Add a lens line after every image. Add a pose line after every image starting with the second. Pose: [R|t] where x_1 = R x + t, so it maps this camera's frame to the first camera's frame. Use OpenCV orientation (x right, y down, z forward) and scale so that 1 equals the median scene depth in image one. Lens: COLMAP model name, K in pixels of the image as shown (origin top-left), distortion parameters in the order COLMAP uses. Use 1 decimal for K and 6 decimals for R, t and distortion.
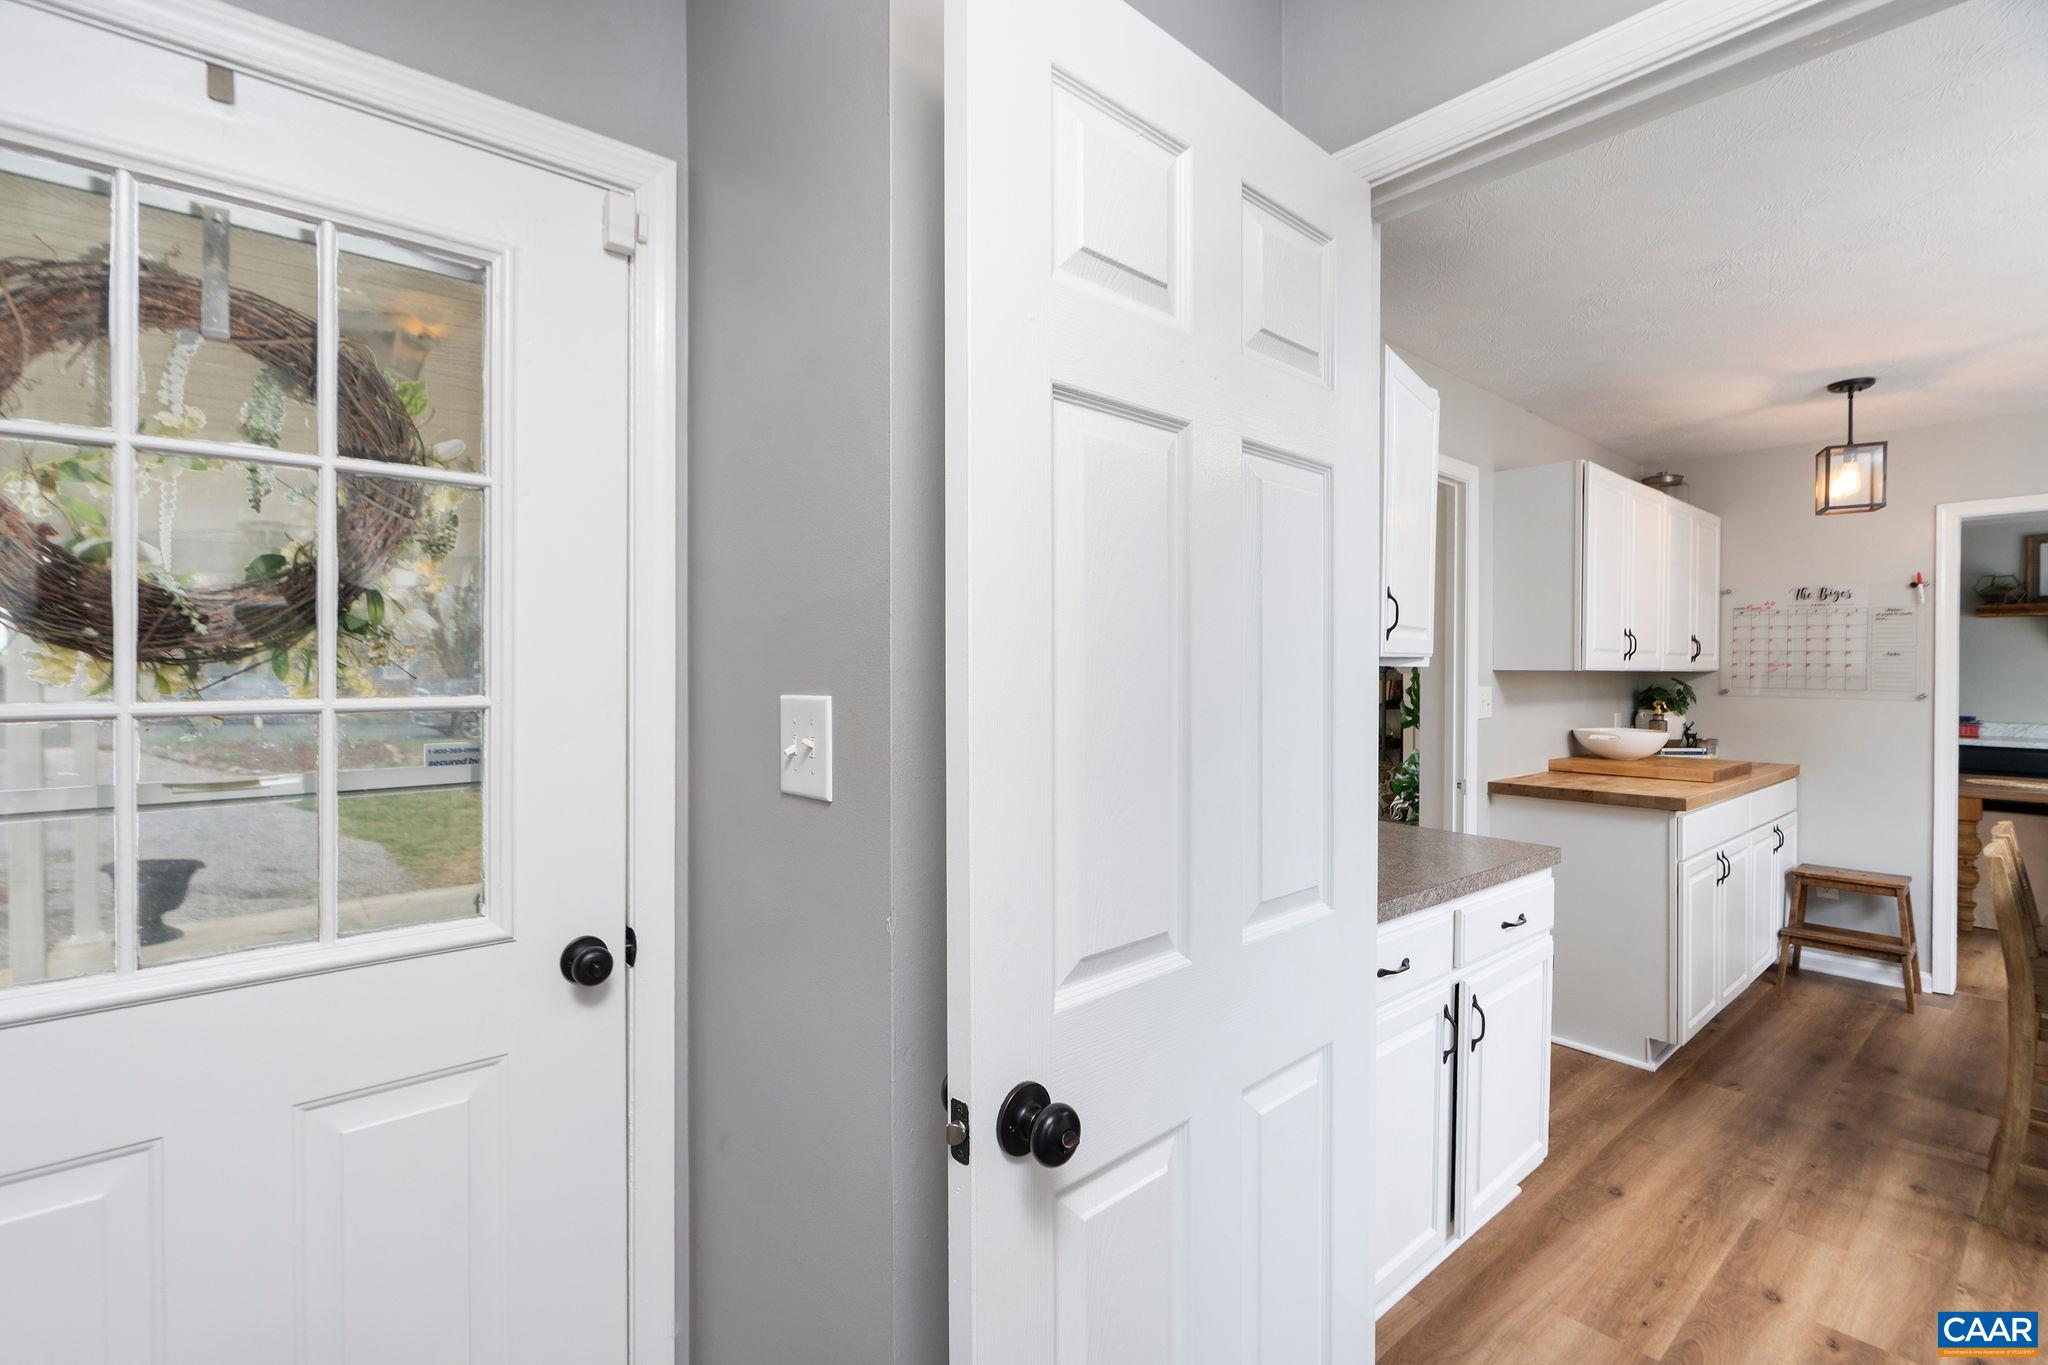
lens RADIAL K [[933.6, 0, 1024.3], [0, 933.6, 677.2], [0, 0, 1]] dist [-0.002683, 0.000190]
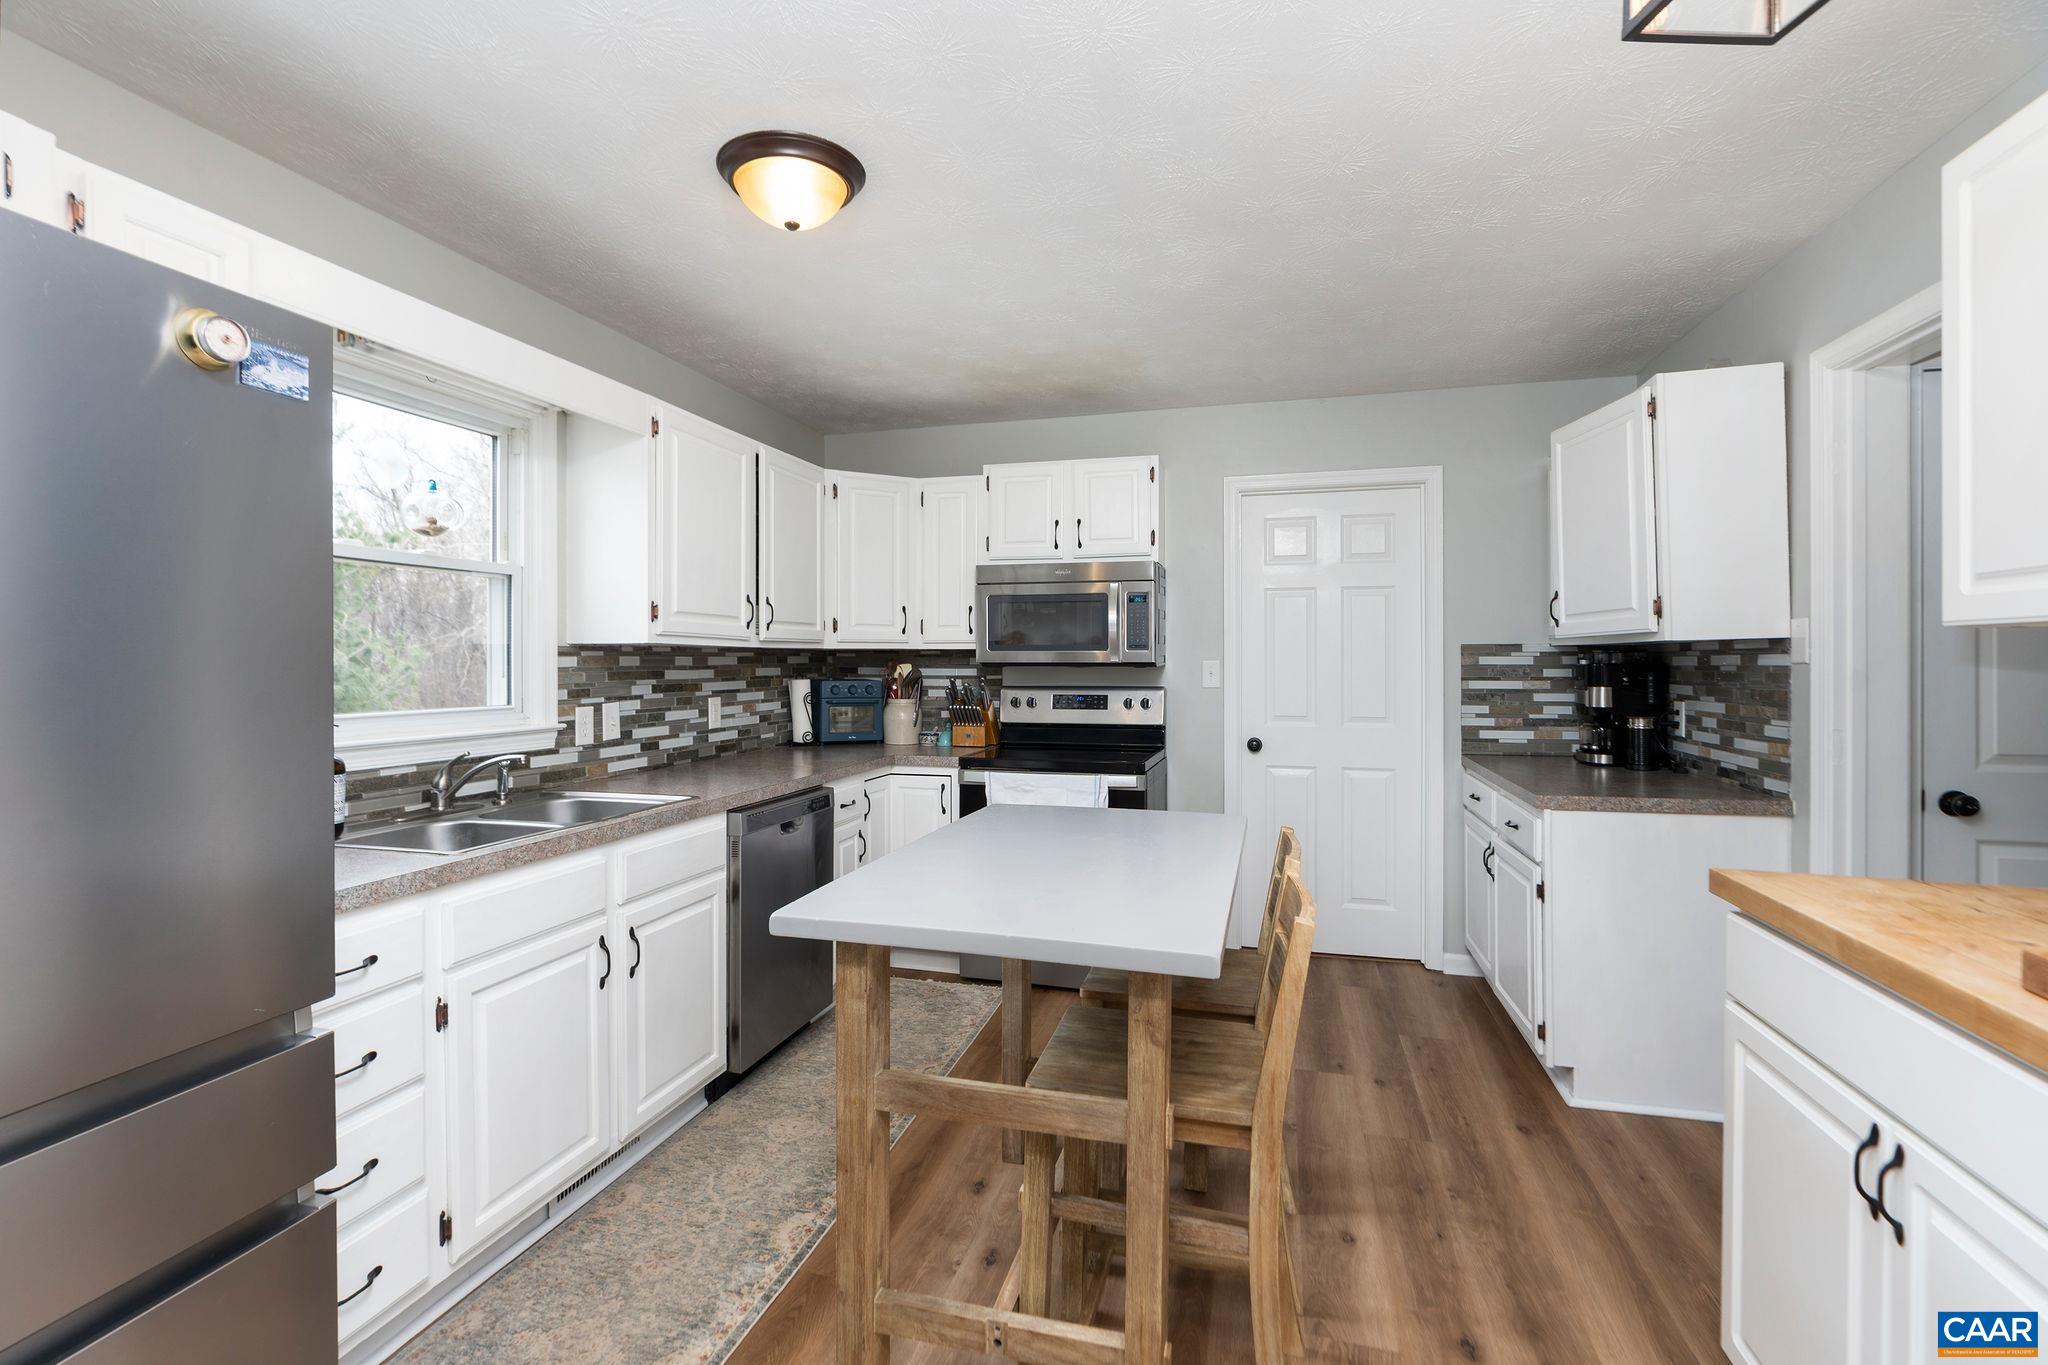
lens RADIAL K [[933.6, 0, 1023.3], [0, 933.6, 675.0], [0, 0, 1]] dist [-0.002683, 0.000190]
pose [[-0.832838, 0.003245, -0.553508, 1.914638], [-0.001617, 0.999964, 0.008295, 0.013037], [0.553515, 0.007803, -0.832803, 1.754086]]
